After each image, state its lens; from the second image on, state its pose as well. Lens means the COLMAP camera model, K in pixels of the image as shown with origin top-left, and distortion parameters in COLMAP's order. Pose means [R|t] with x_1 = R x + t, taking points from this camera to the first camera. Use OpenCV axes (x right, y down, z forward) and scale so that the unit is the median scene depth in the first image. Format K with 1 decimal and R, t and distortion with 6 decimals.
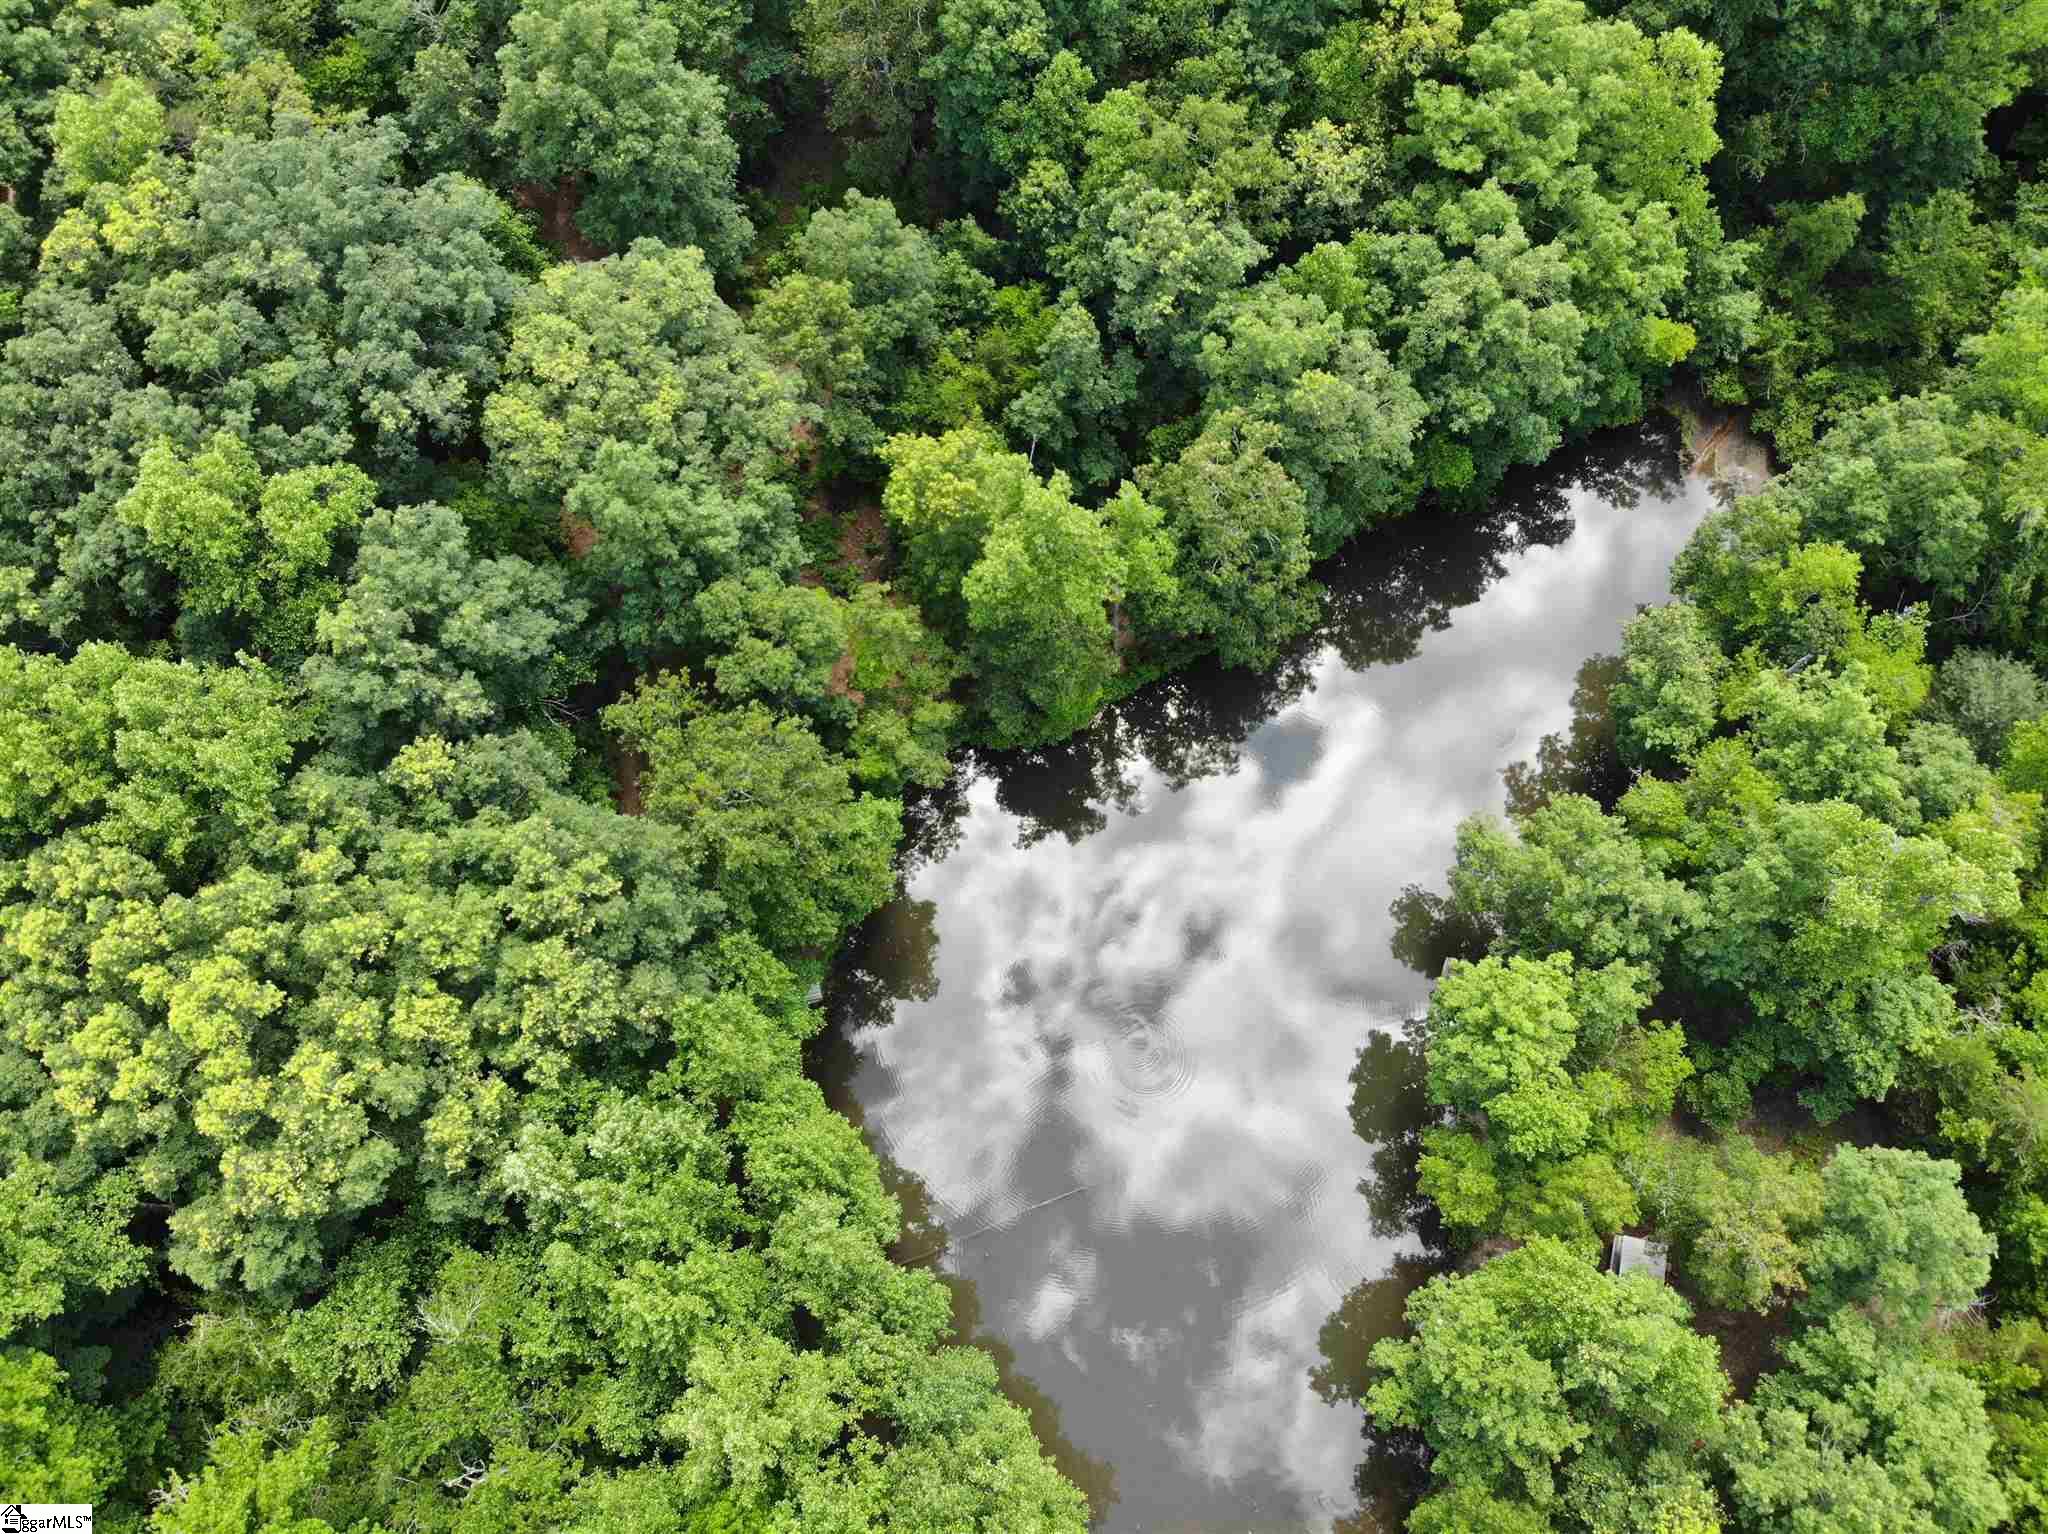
lens RADIAL K [[1492.0, 0, 1021.4], [0, 1492.0, 761.3], [0, 0, 1]] dist [-0.028306, -0.049853]
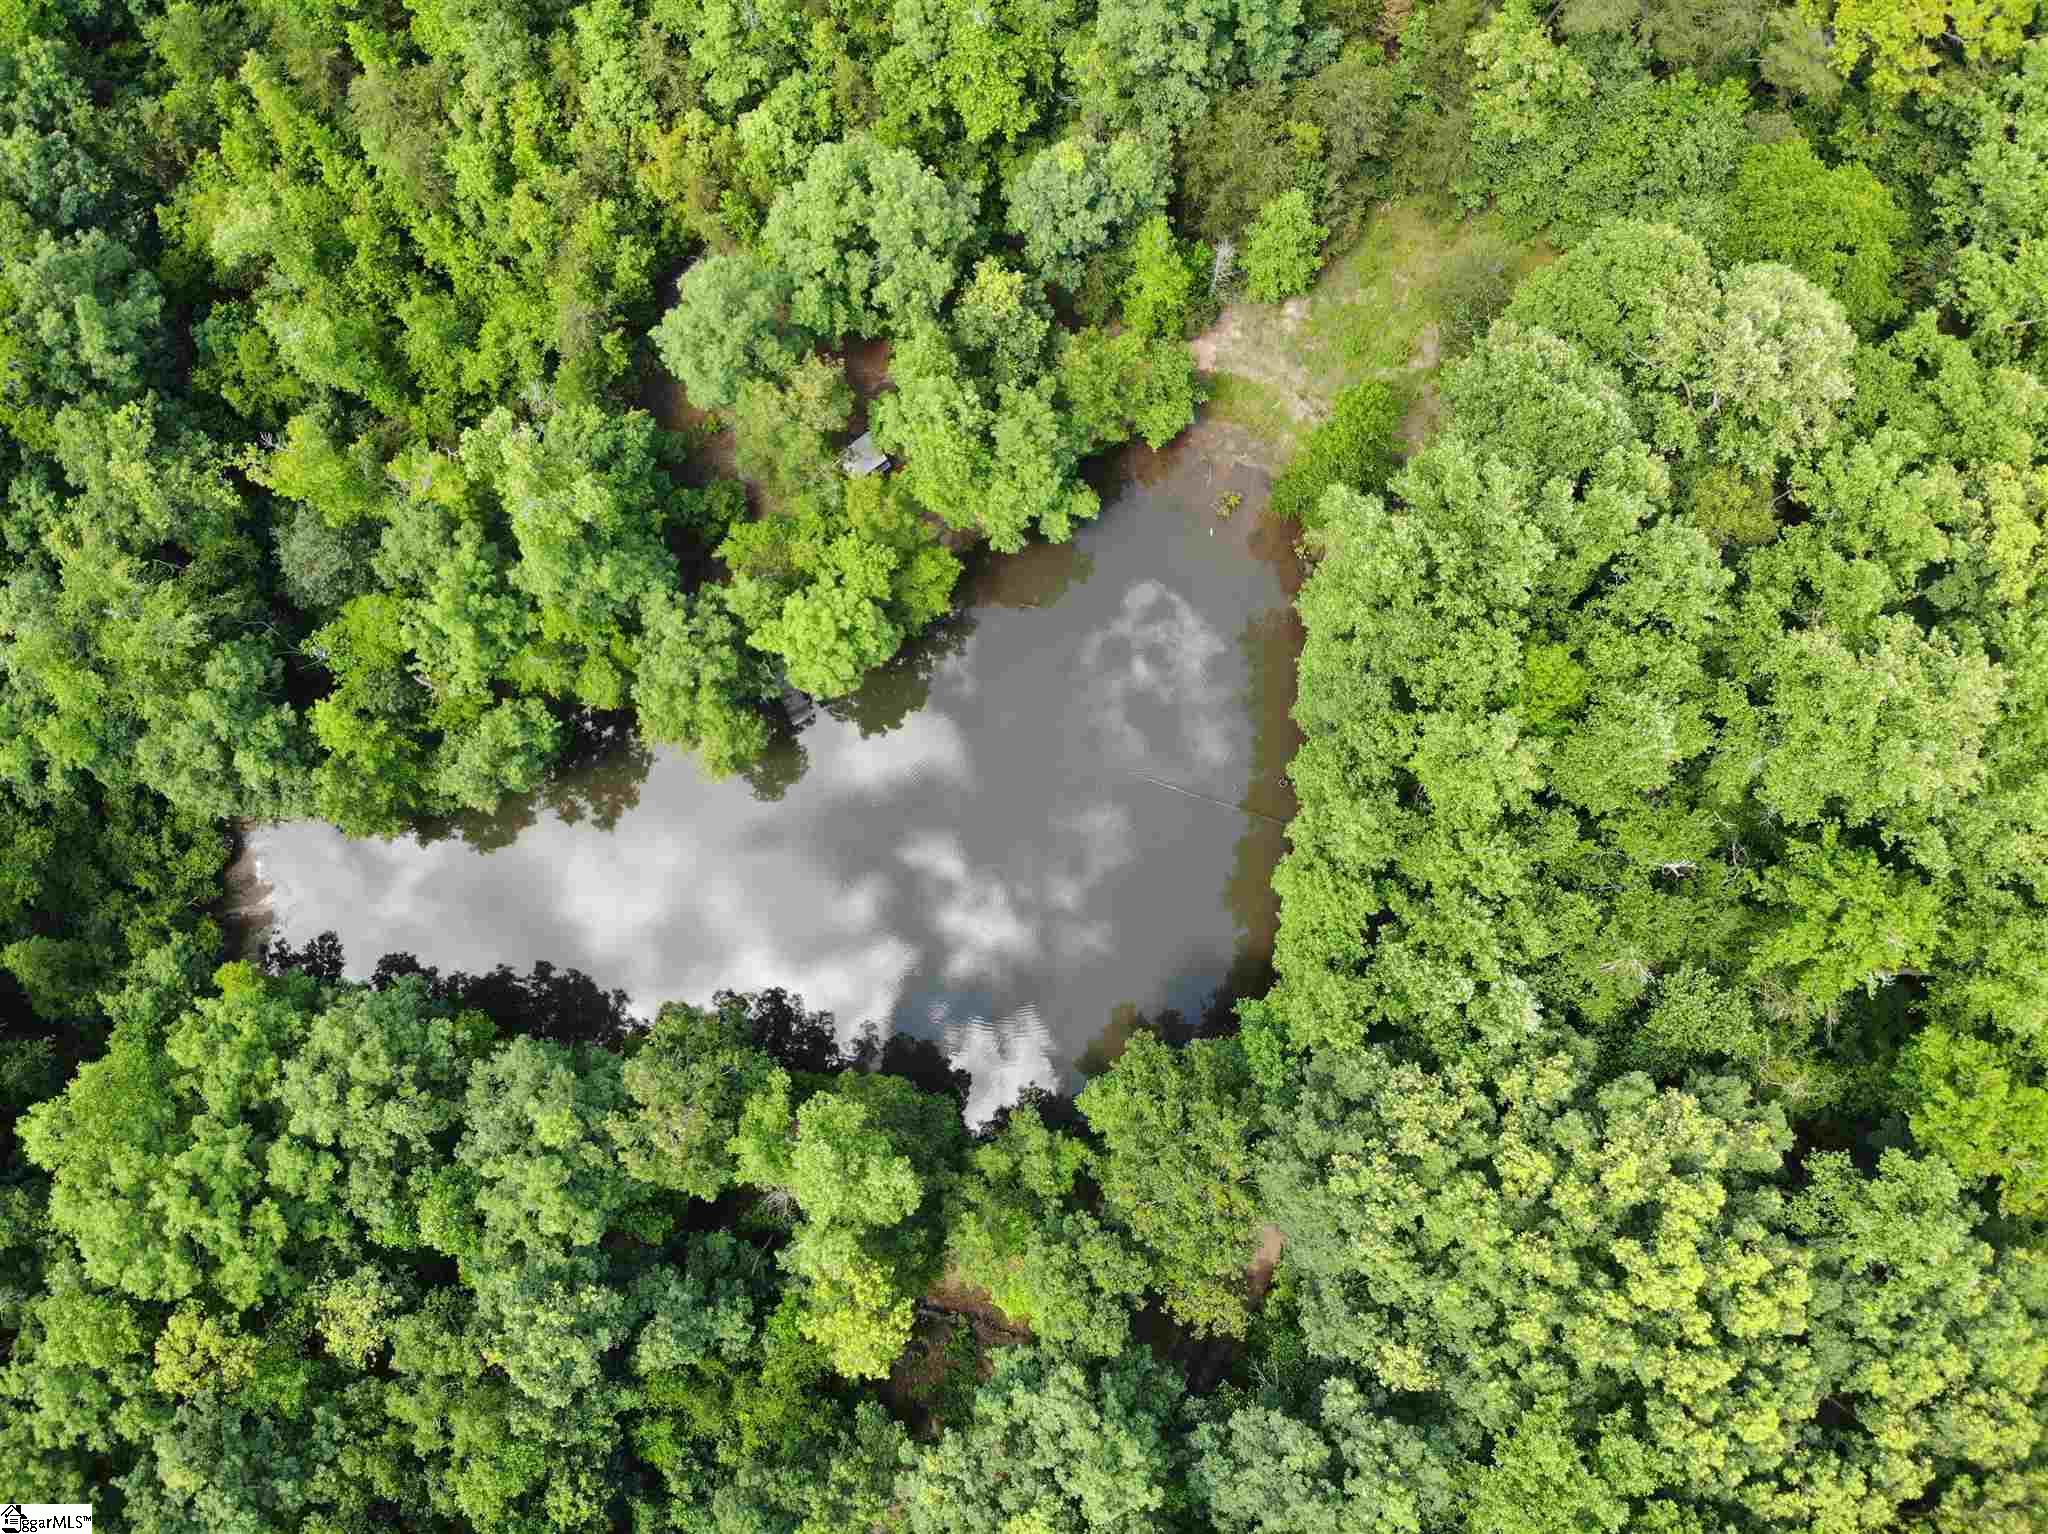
lens RADIAL K [[1492.0, 0, 1010.3], [0, 1492.0, 764.8], [0, 0, 1]] dist [-0.028306, -0.049853]
pose [[-0.761585, -0.635350, 0.127746, -0.027874], [0.630777, -0.681499, 0.371052, -0.299473], [-0.148689, 0.363167, 0.919783, -0.158576]]
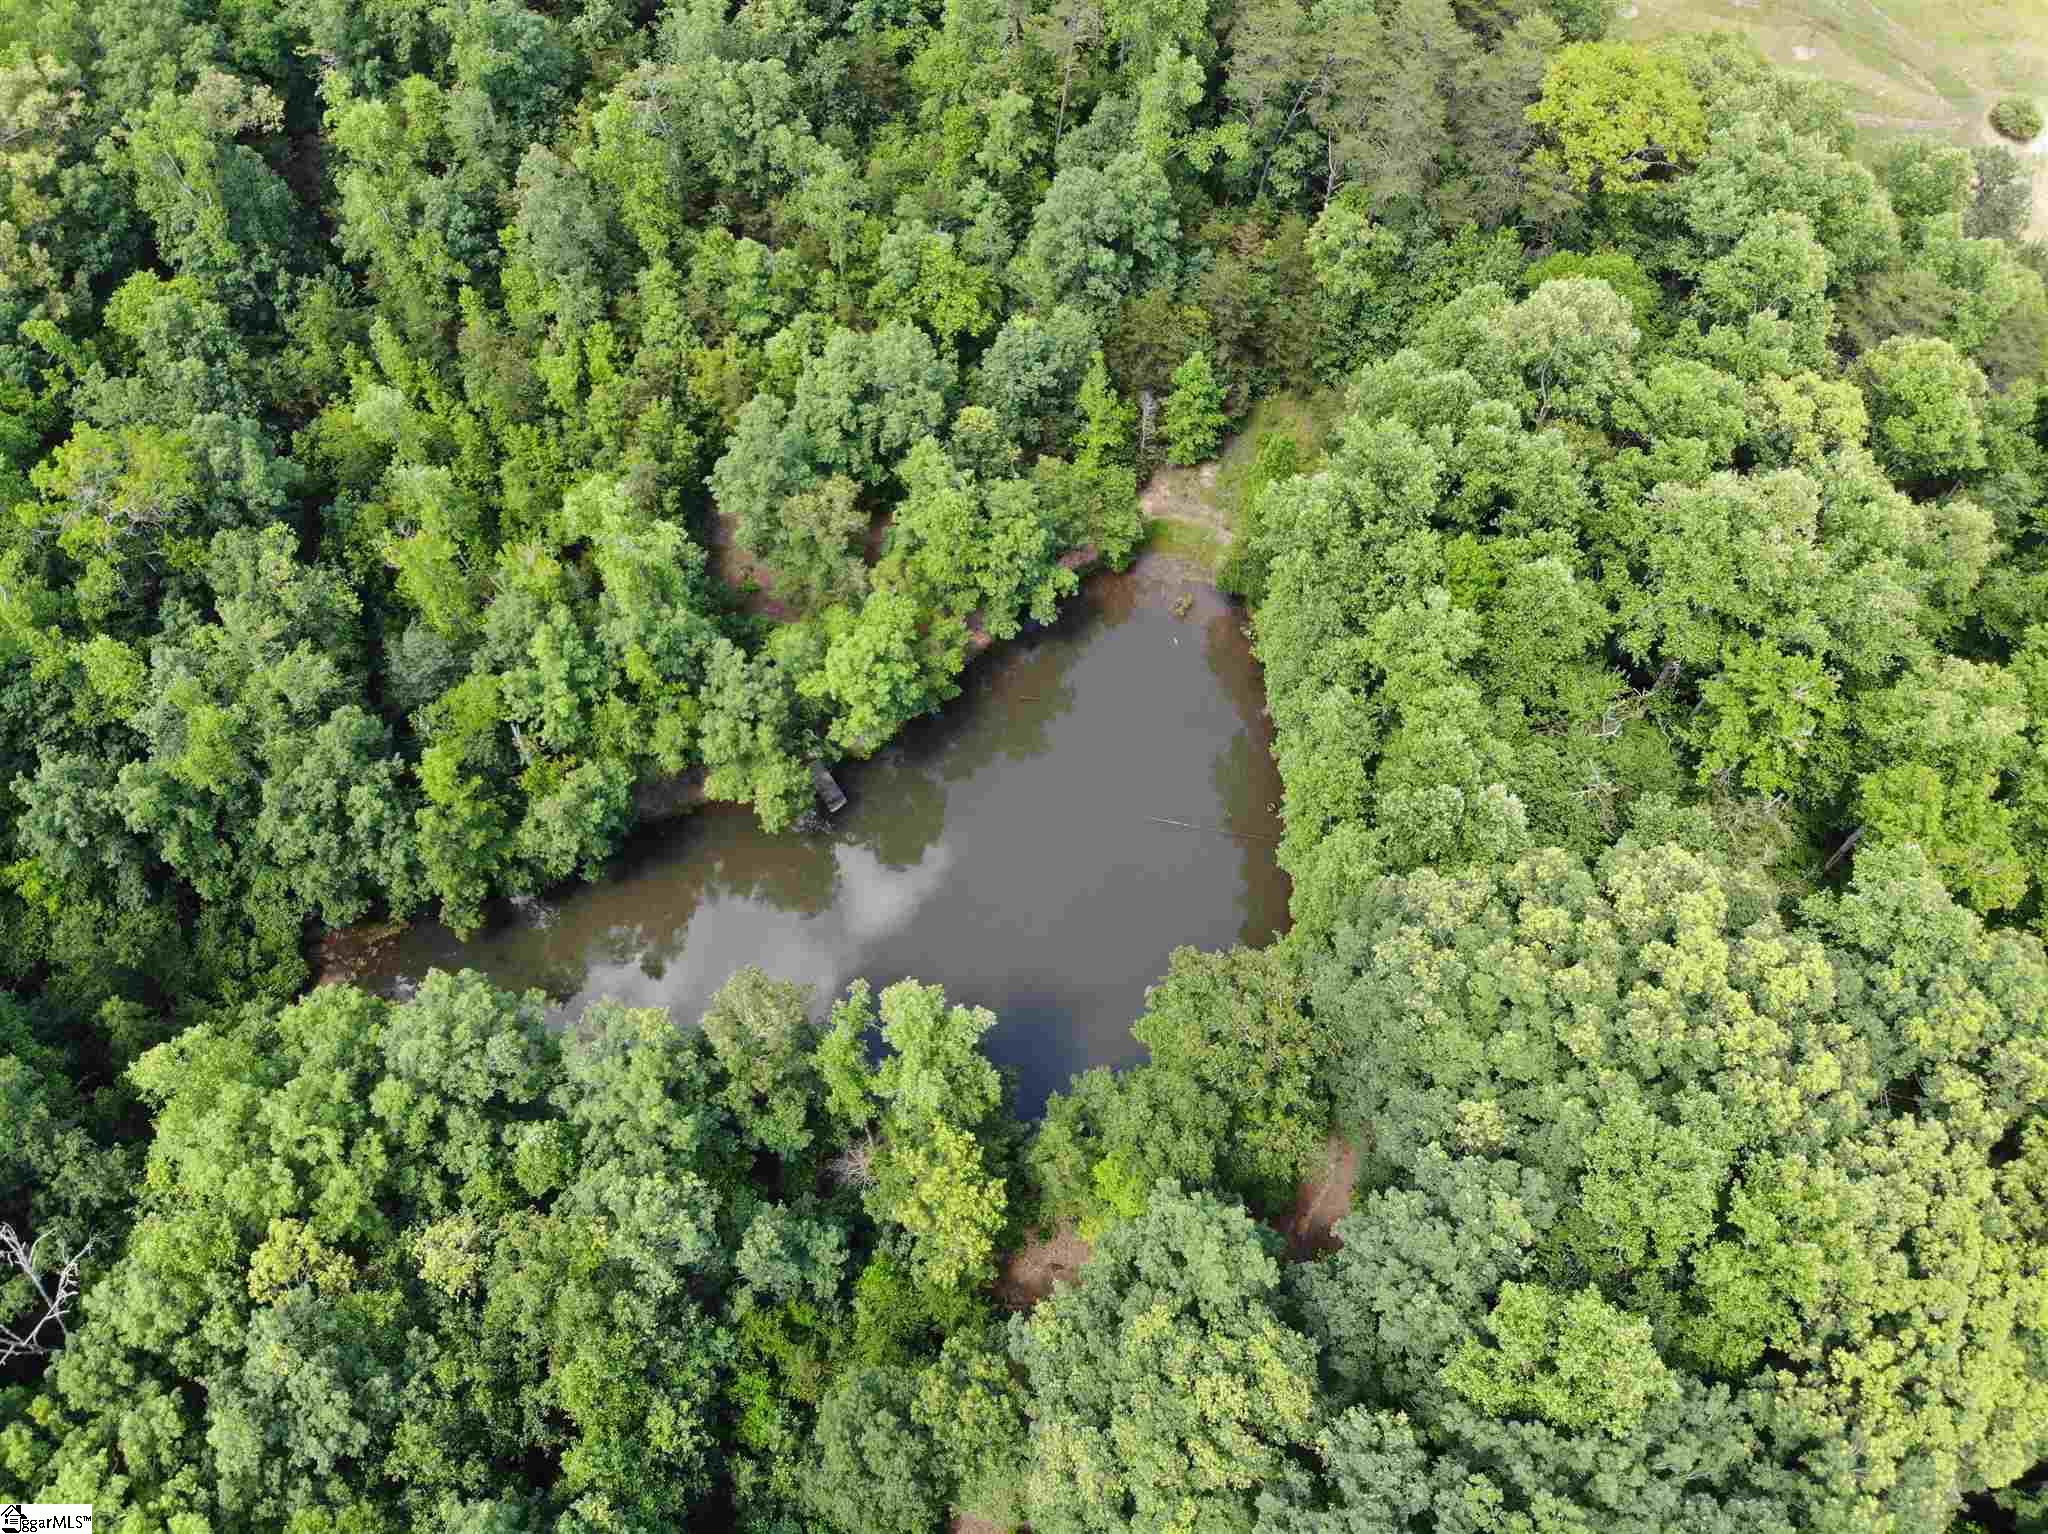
lens RADIAL K [[1448.9, 0, 1004.2], [0, 1448.9, 775.6], [0, 0, 1]] dist [-0.024898, -0.015914]
pose [[-0.828476, -0.460213, 0.319110, -0.337333], [0.546791, -0.541596, 0.638509, -0.815254], [-0.121021, 0.703476, 0.700339, 0.052137]]
